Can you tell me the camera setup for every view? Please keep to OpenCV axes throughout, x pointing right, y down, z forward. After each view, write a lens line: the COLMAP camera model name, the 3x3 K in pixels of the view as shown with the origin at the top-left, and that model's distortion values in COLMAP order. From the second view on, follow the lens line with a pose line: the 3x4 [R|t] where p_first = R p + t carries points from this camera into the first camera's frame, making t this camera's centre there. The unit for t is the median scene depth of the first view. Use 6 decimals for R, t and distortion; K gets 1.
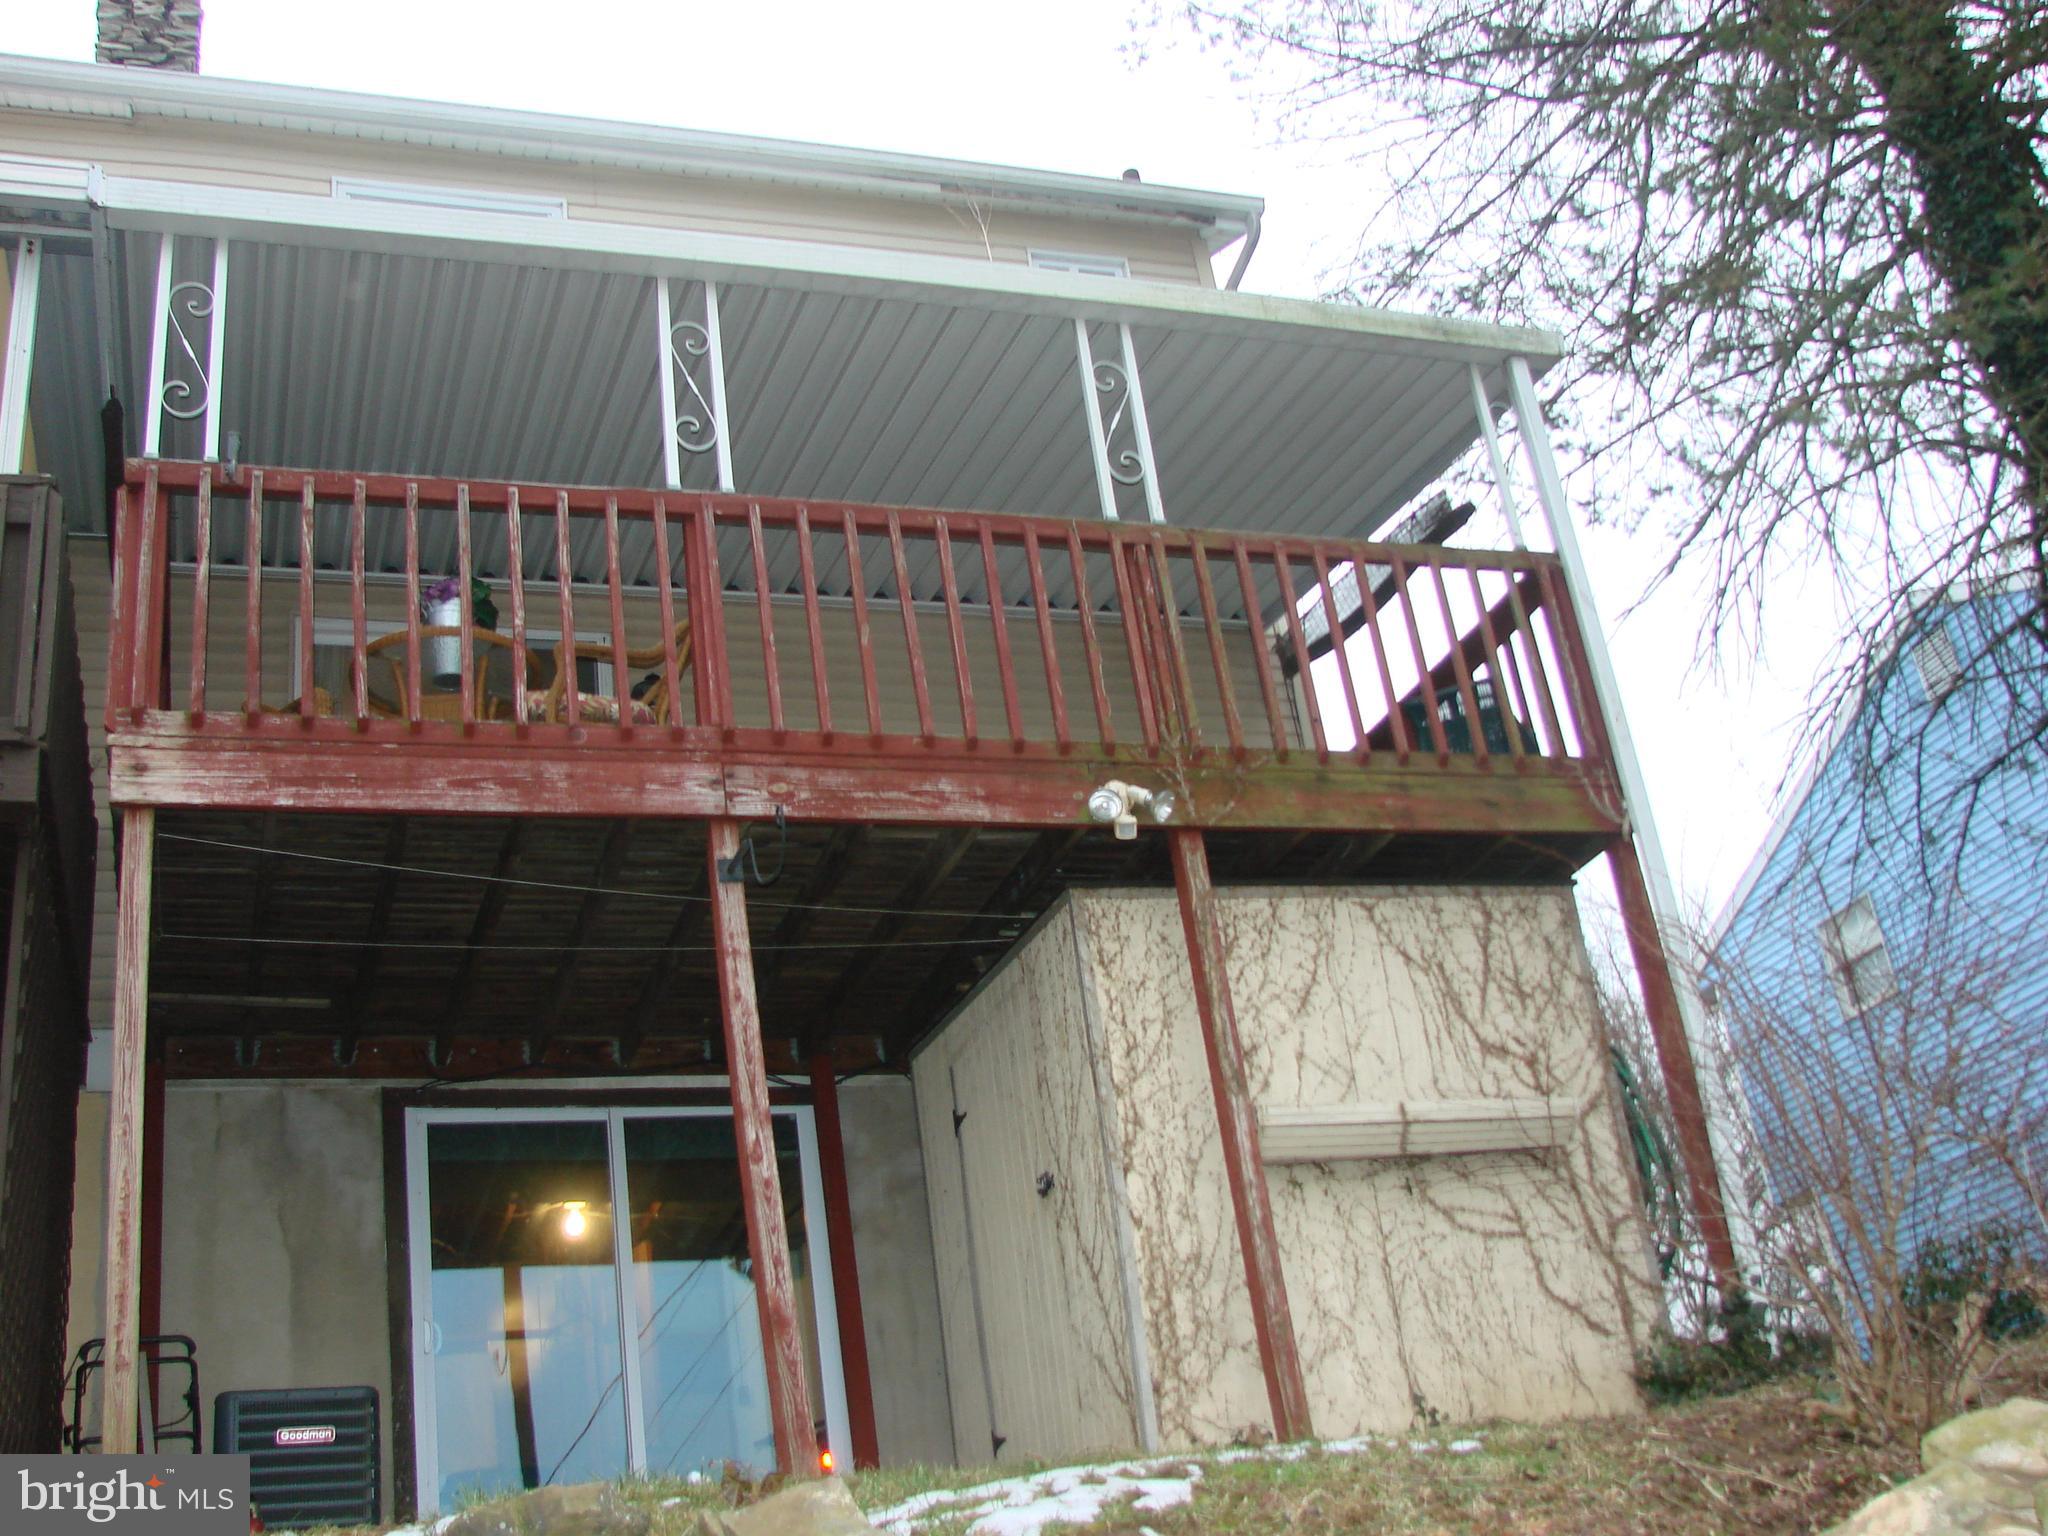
lens RADIAL K [[2323.6, 0, 1014.1], [0, 2323.6, 792.0], [0, 0, 1]] dist [-0.250574, 0.408300]
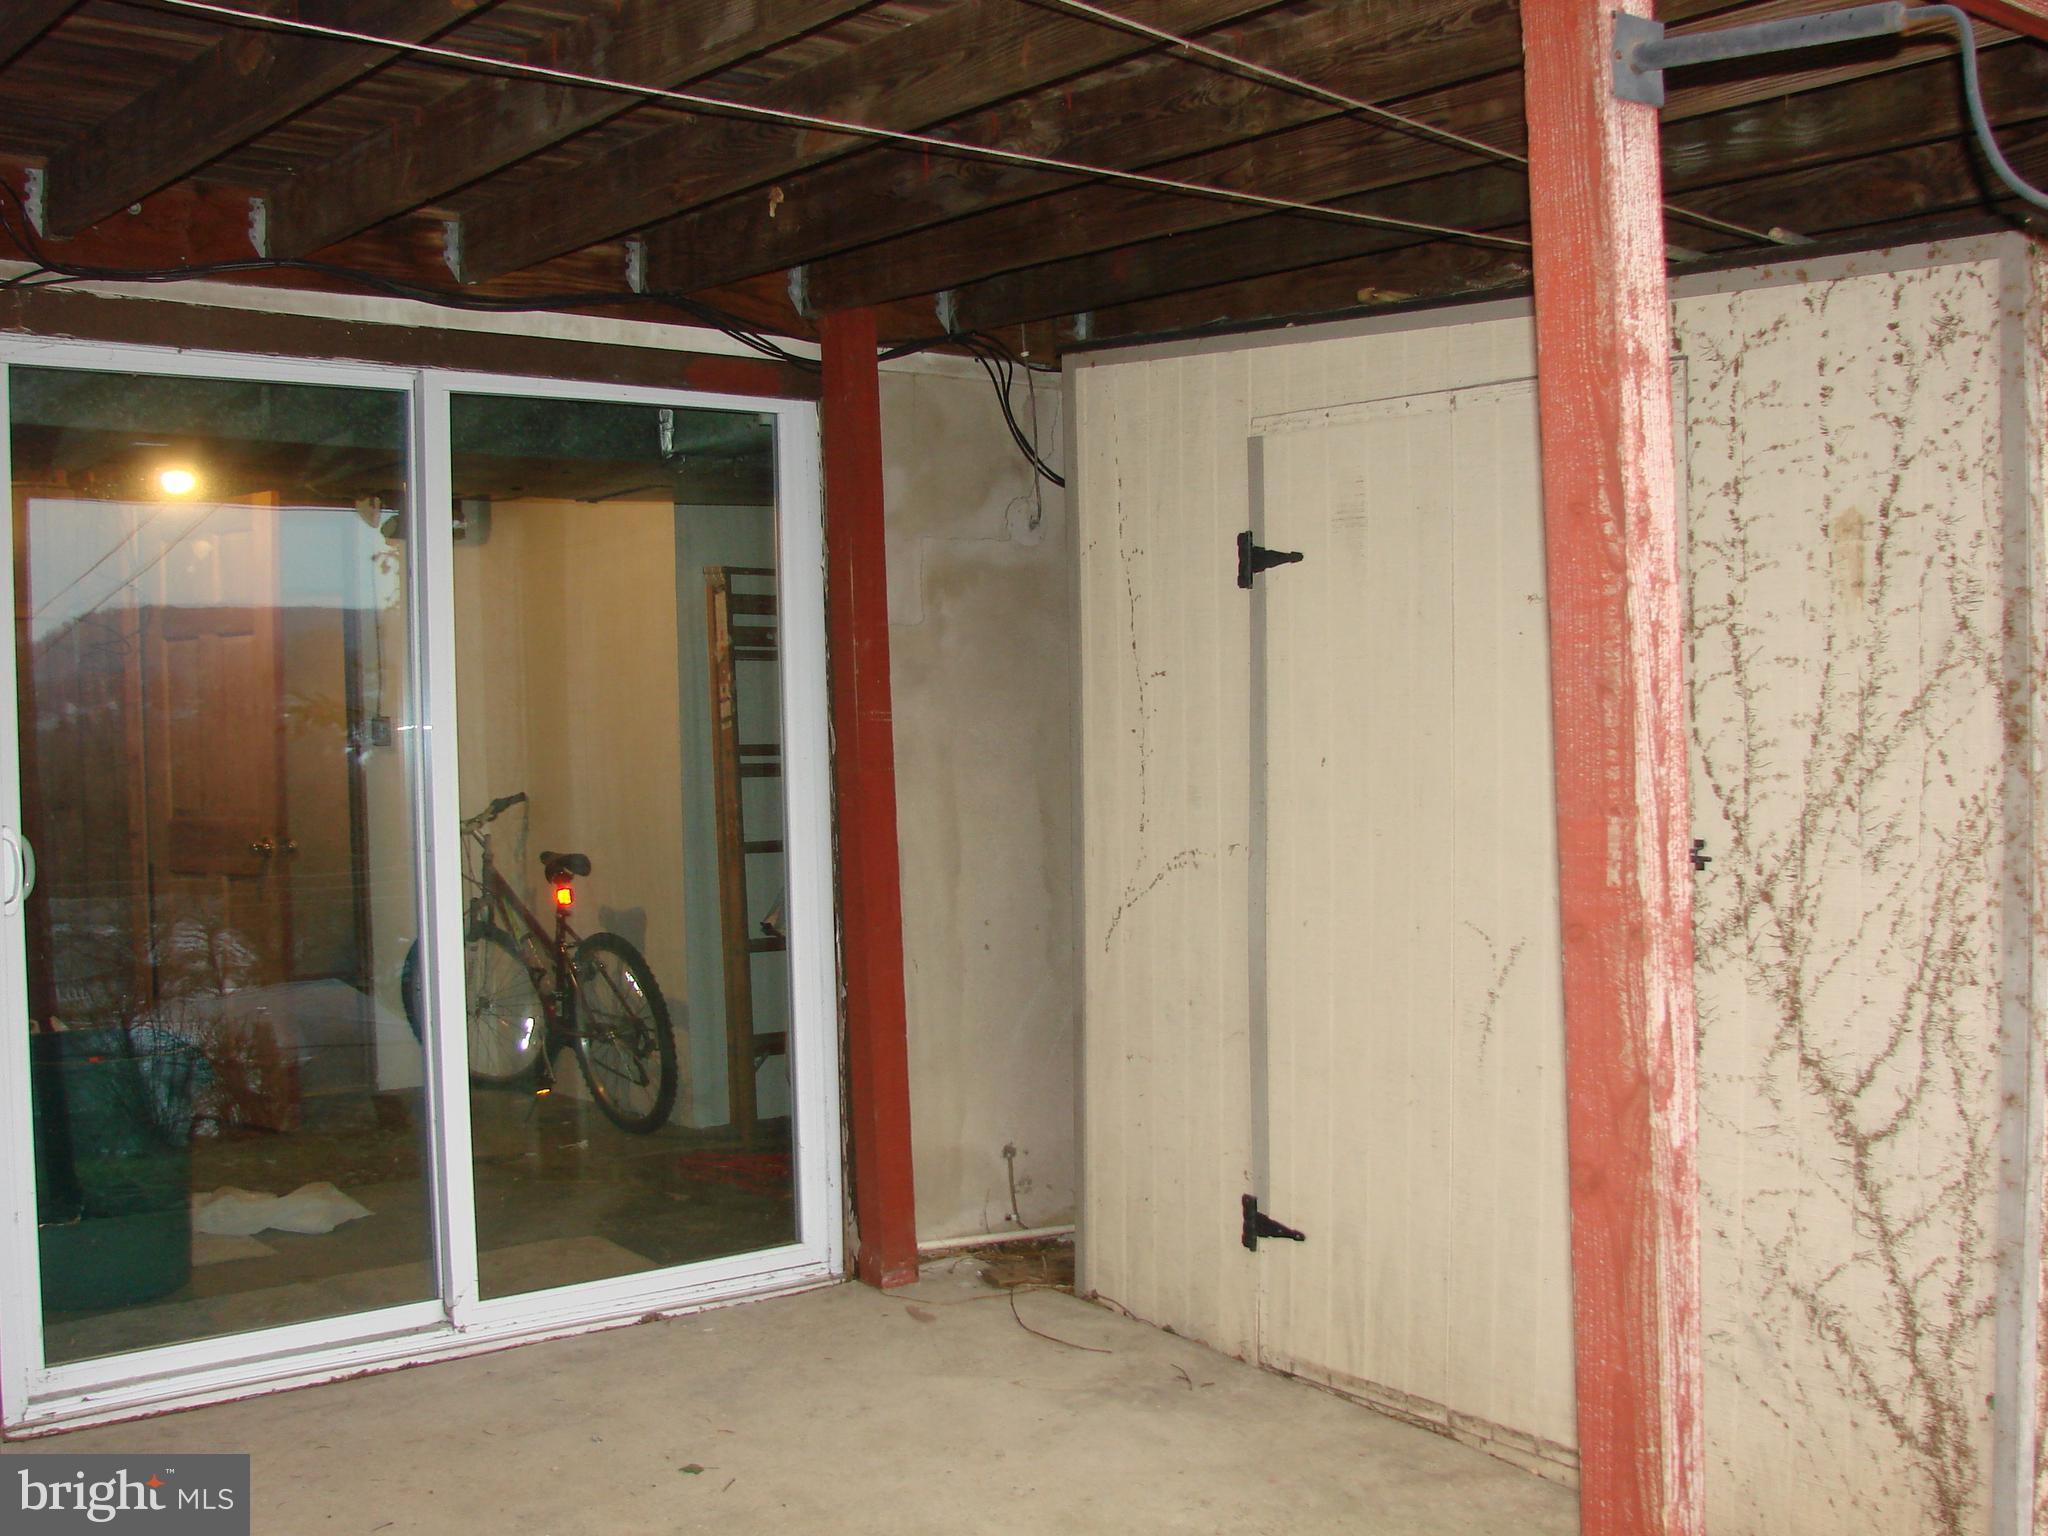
lens RADIAL K [[2323.6, 0, 1014.1], [0, 2323.6, 792.0], [0, 0, 1]] dist [-0.250574, 0.408300]
pose [[0.937570, 0.098406, 0.333583, -0.285453], [-0.224741, 0.903412, 0.365155, 0.031484], [-0.265430, -0.417329, 0.869128, 0.745778]]
